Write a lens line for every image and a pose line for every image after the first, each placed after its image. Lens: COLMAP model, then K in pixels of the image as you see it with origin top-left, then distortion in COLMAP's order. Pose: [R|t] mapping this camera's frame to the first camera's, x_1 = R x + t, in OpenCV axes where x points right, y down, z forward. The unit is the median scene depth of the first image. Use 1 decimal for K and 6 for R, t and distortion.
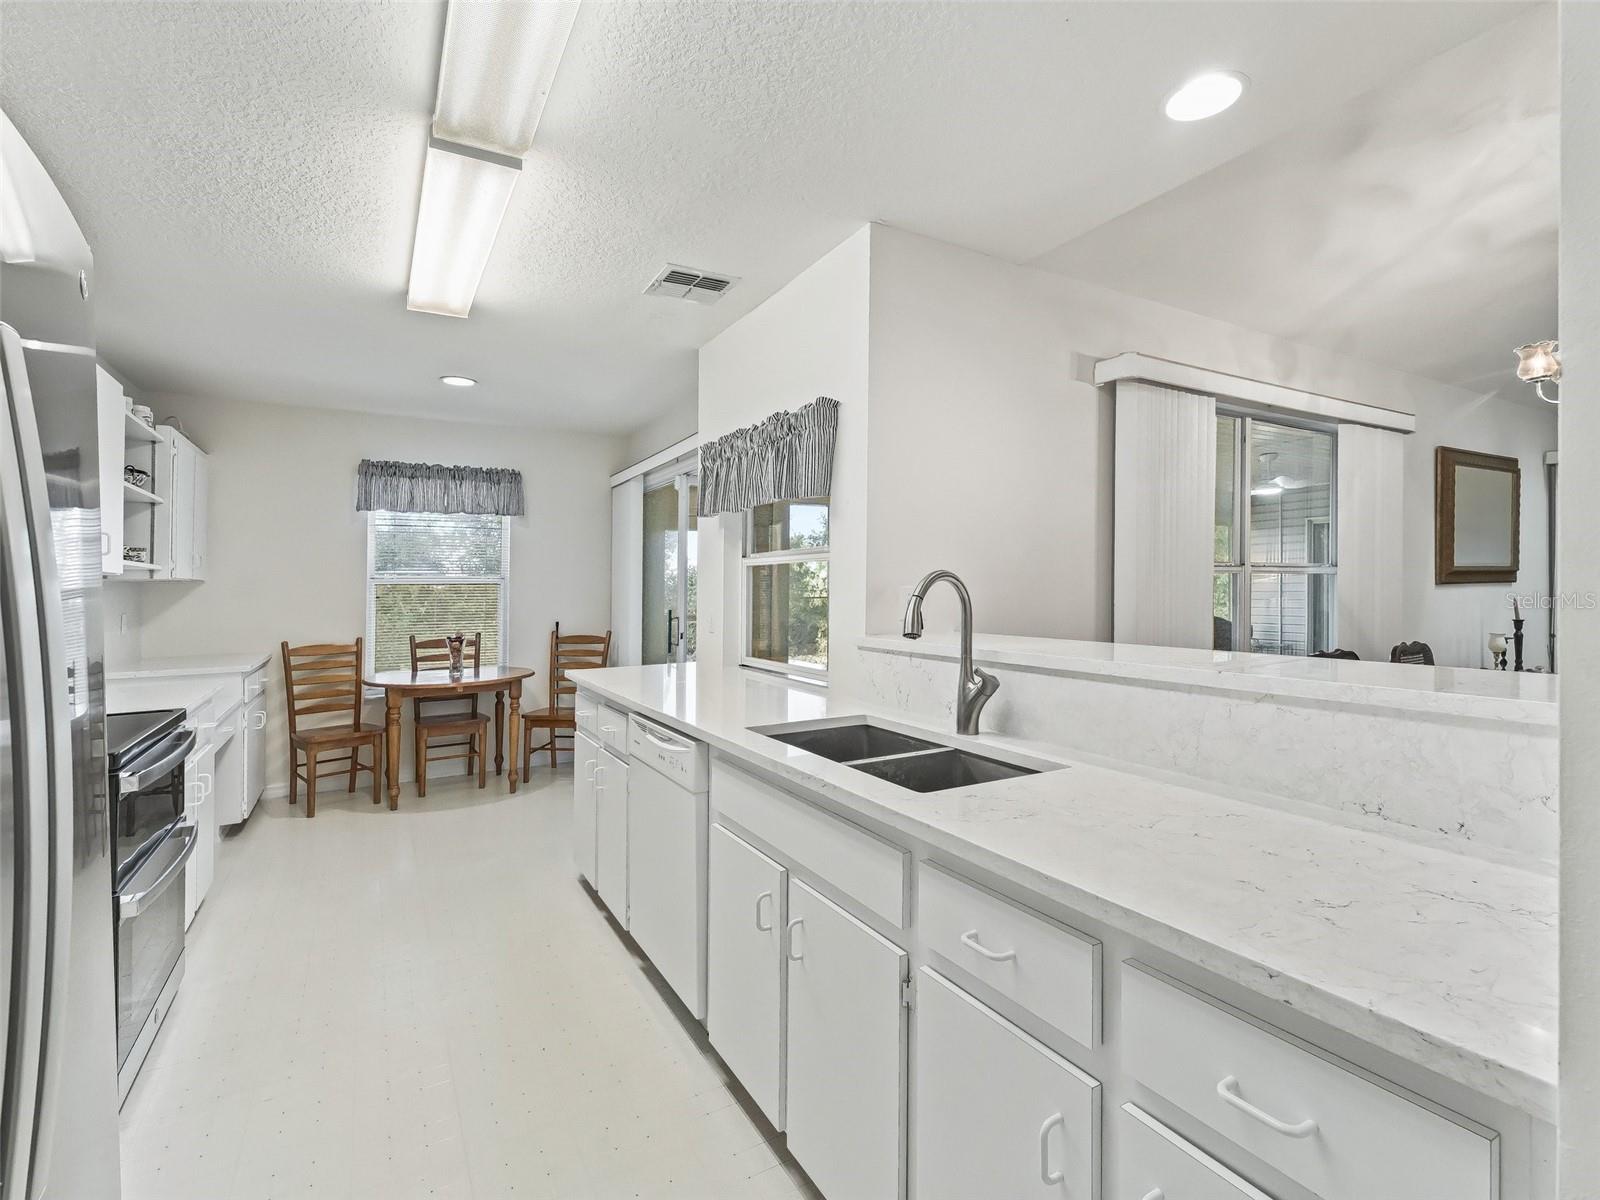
lens RADIAL K [[724.1, 0, 796.7], [0, 724.1, 589.1], [0, 0, 1]] dist [-0.000342, -0.000831]
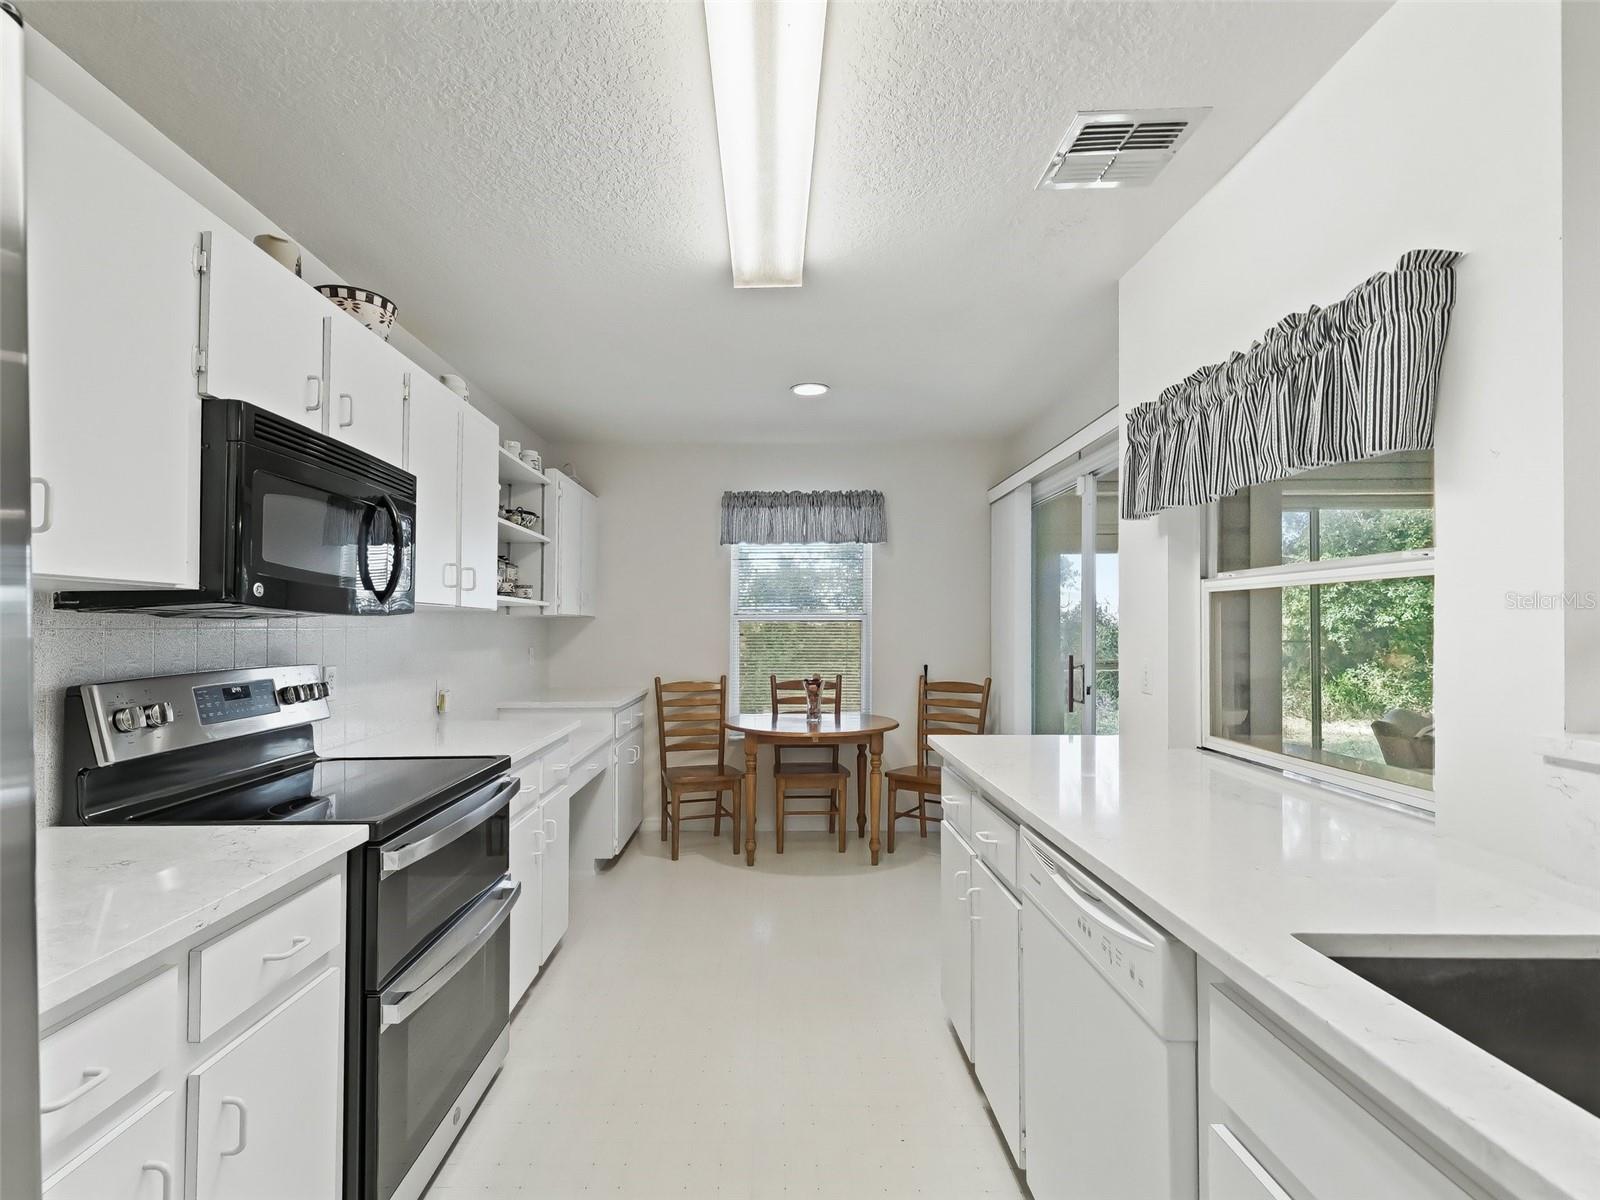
lens RADIAL K [[732.3, 0, 732.5], [0, 732.3, 596.0], [0, 0, 1]] dist [0.012258, -0.000507]
pose [[0.830708, -0.017448, -0.556434, -0.050117], [-0.005747, 0.999187, -0.039911, -0.000278], [0.556678, 0.036352, 0.829932, 0.201050]]
